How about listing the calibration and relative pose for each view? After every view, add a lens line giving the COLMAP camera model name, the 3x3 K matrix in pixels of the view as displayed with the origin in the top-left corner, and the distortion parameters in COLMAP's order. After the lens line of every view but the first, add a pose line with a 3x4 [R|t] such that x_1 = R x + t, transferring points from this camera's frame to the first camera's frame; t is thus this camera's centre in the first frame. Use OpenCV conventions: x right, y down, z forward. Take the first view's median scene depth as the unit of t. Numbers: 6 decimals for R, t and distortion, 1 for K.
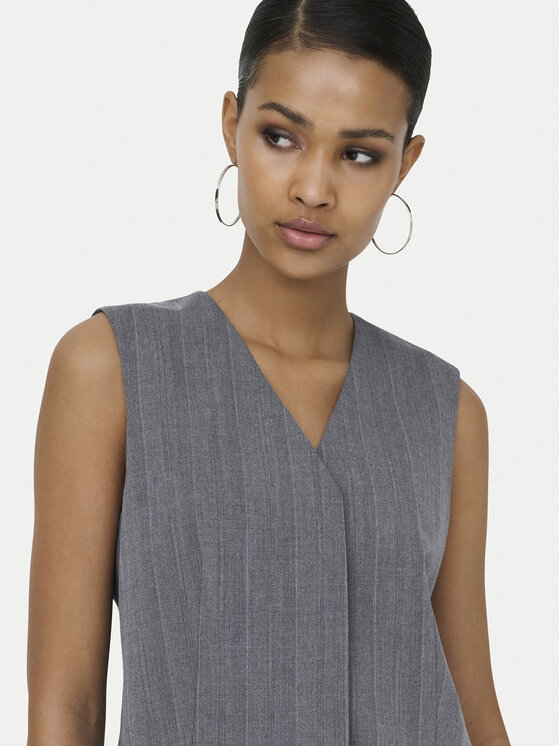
lens RADIAL K [[1607.2, 0, 280.0], [0, 1607.2, 373.0], [0, 0, 1]] dist [-0.285638, 0.386276]
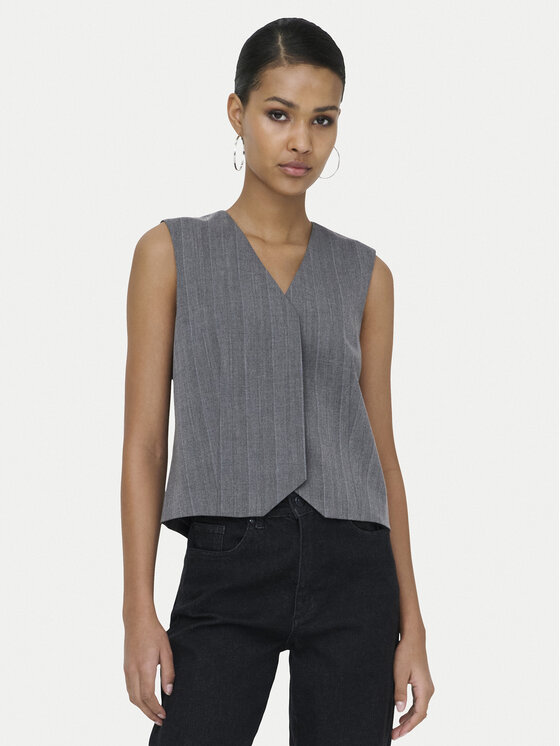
lens RADIAL K [[1527.1, 0, 280.0], [0, 1527.1, 373.0], [0, 0, 1]] dist [-0.776962, -0.032665]
pose [[0.998404, -0.033985, -0.045101, 0.092557], [0.035300, 0.998965, 0.028674, 0.091144], [0.044080, -0.030221, 0.998571, -0.694571]]
